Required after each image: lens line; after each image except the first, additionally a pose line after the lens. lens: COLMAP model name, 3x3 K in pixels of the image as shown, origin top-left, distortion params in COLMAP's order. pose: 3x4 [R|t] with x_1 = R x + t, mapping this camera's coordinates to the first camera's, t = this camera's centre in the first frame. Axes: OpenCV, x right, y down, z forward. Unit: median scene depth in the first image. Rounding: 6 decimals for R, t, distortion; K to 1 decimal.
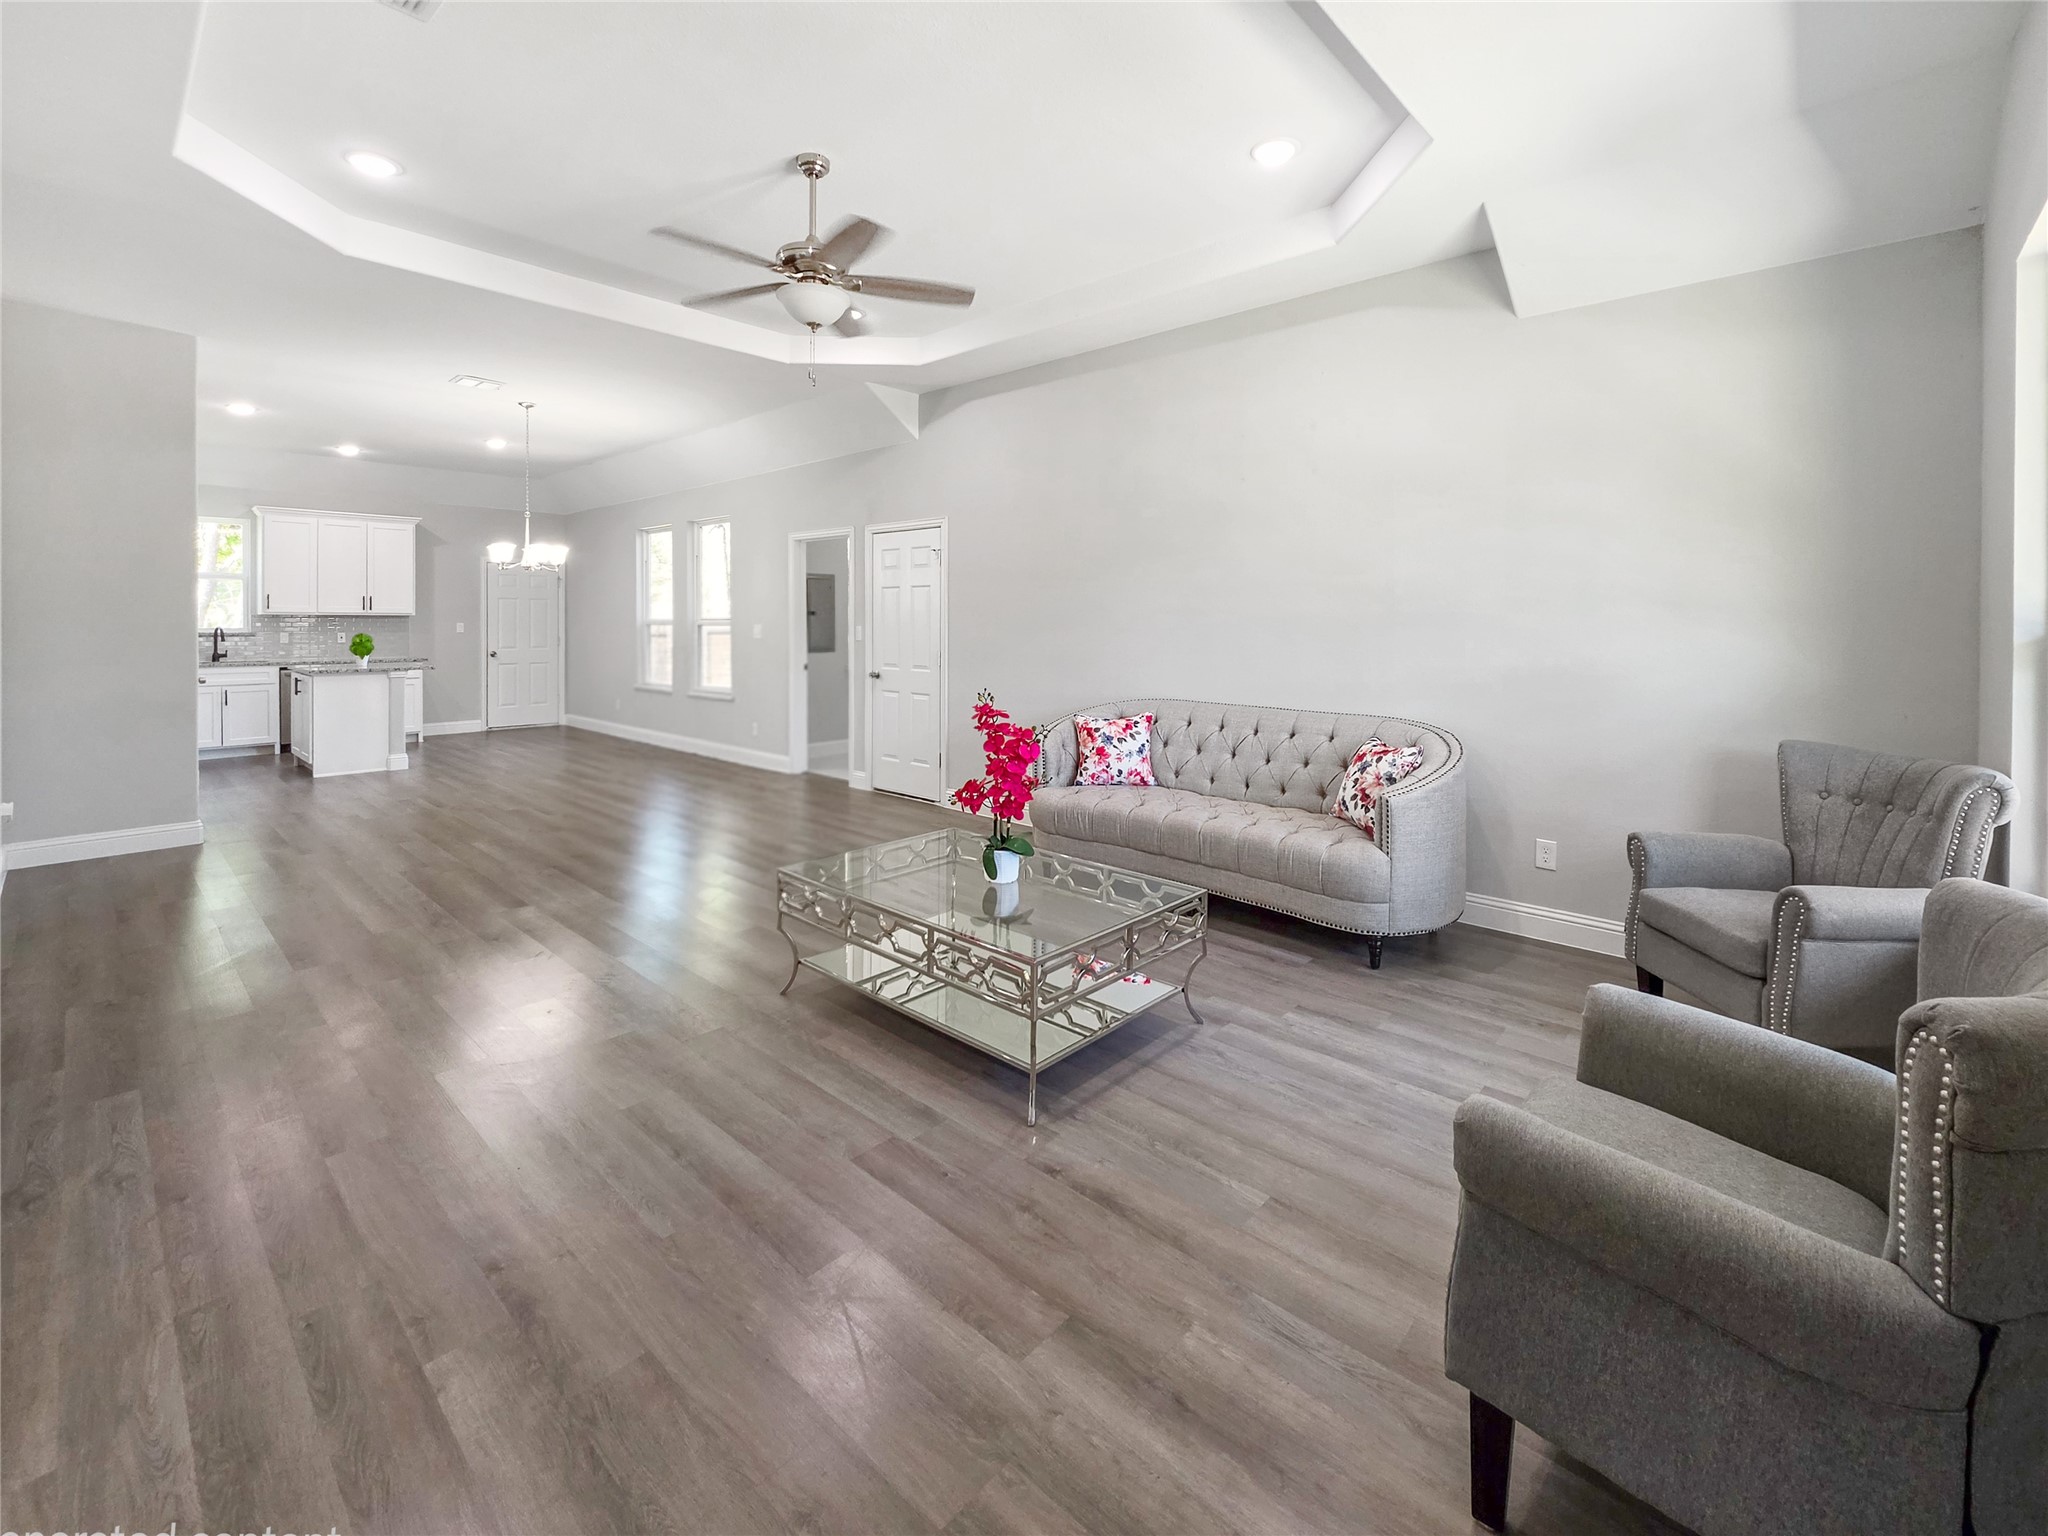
lens RADIAL K [[836.6, 0, 1026.0], [0, 836.6, 754.9], [0, 0, 1]] dist [-0.001323, 0.000021]
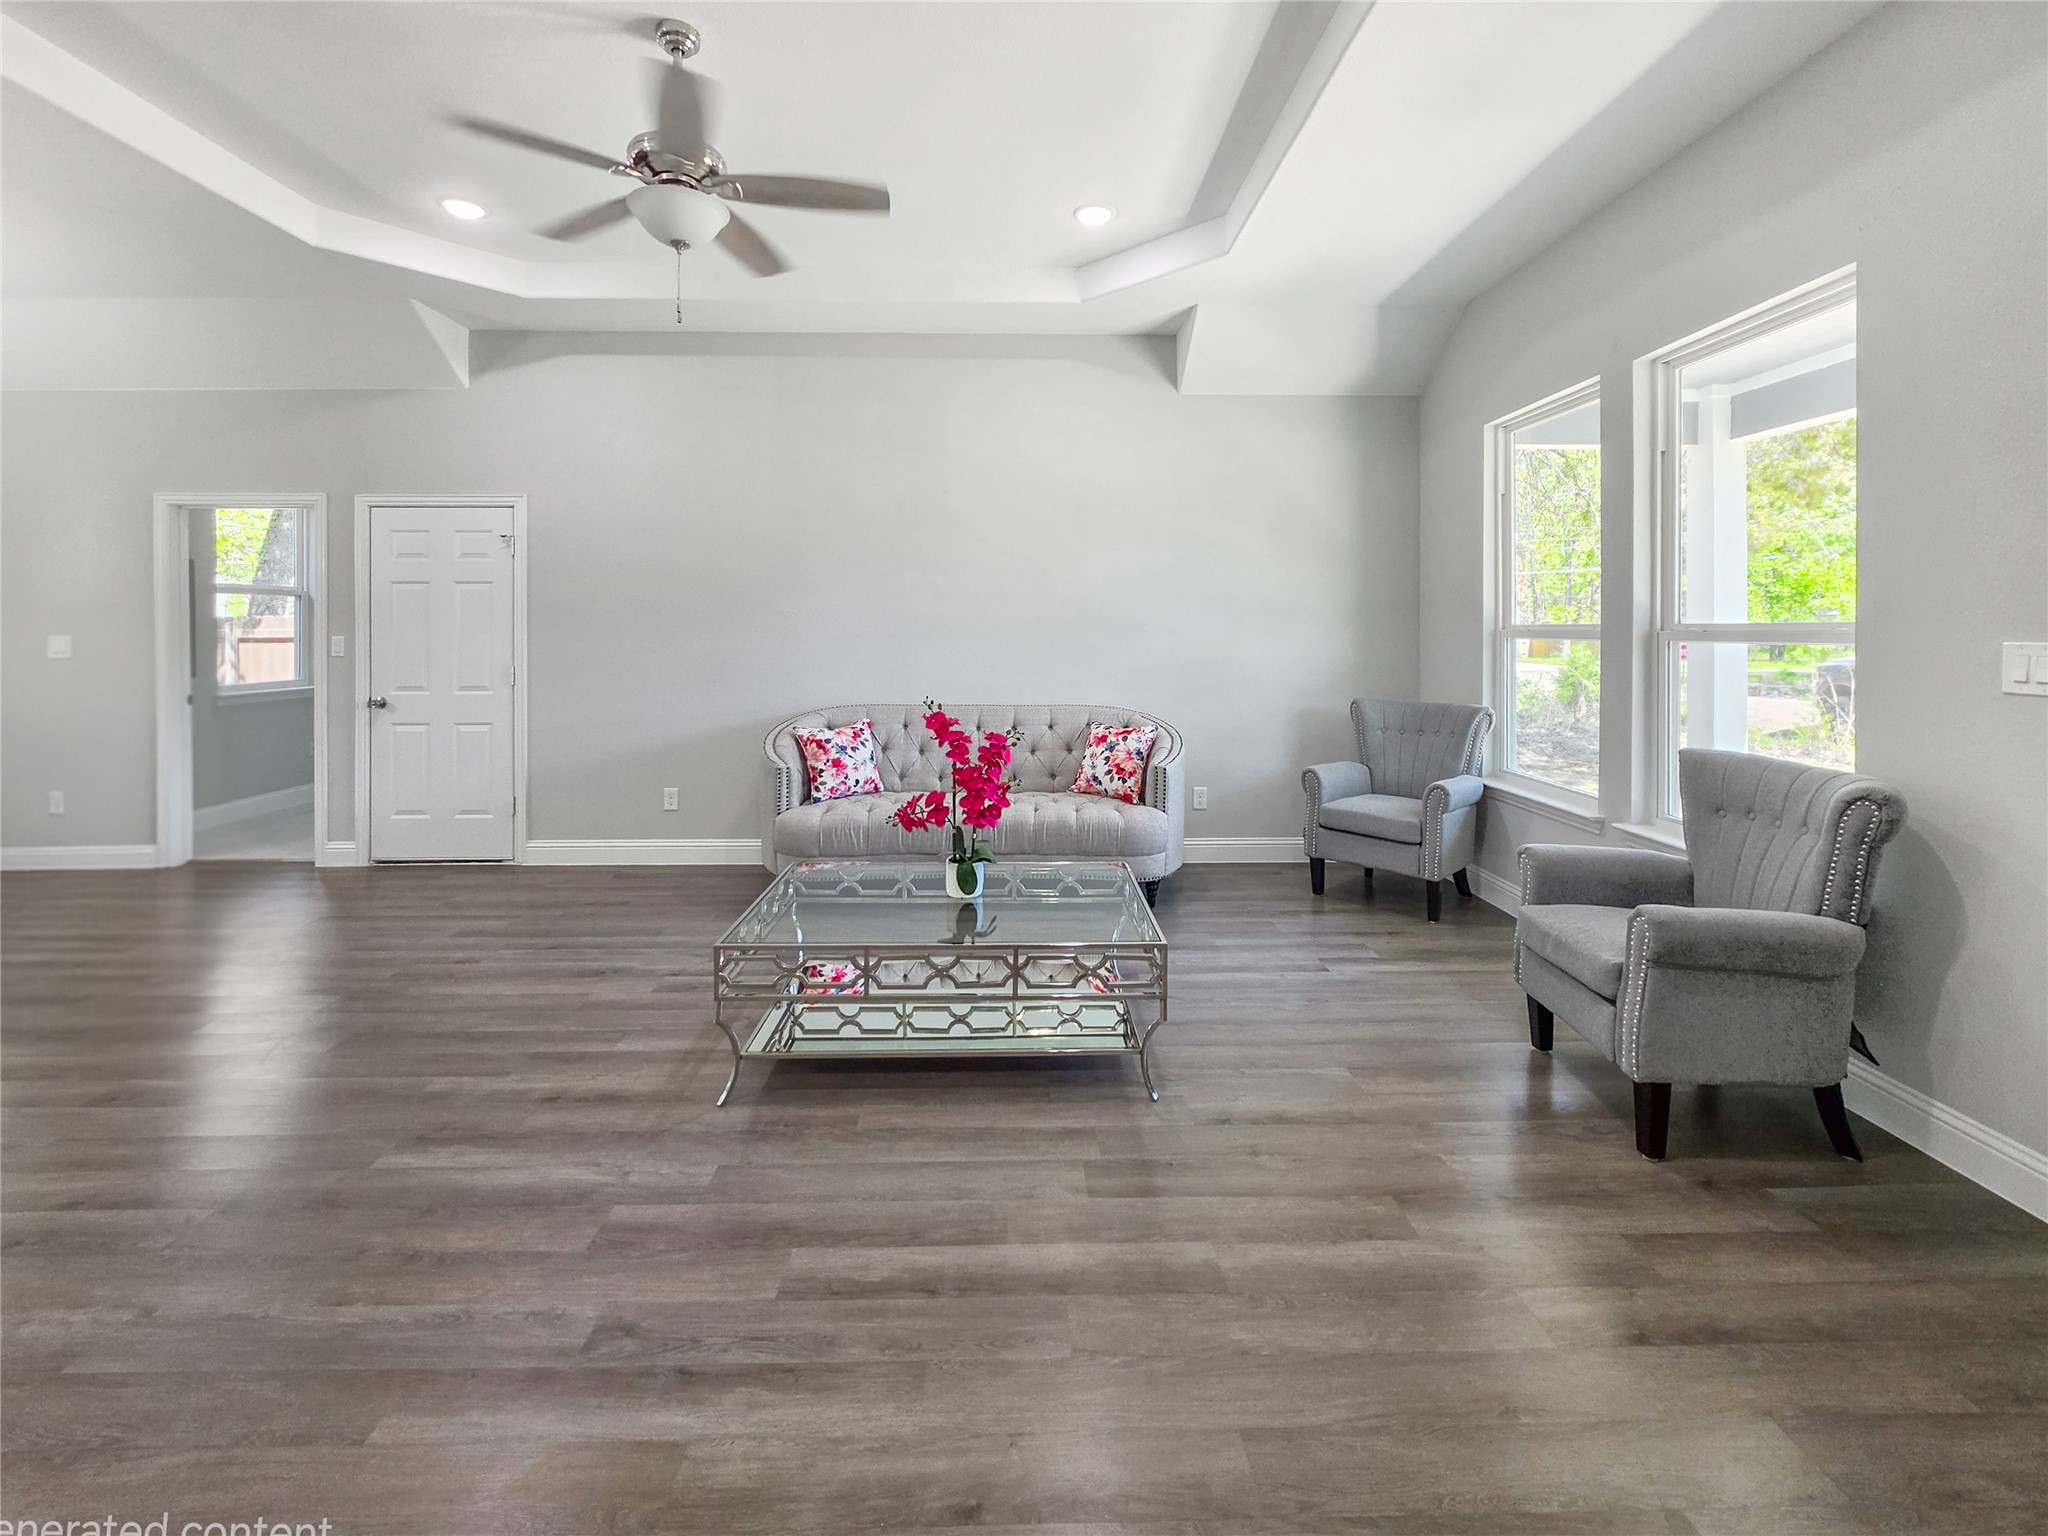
lens RADIAL K [[836.6, 0, 1021.2], [0, 836.6, 758.8], [0, 0, 1]] dist [-0.001323, 0.000021]
pose [[0.739105, -0.107819, 0.664906, -0.387488], [0.110828, 0.993119, 0.037845, -0.021595], [-0.664411, 0.045719, 0.745968, 0.153069]]
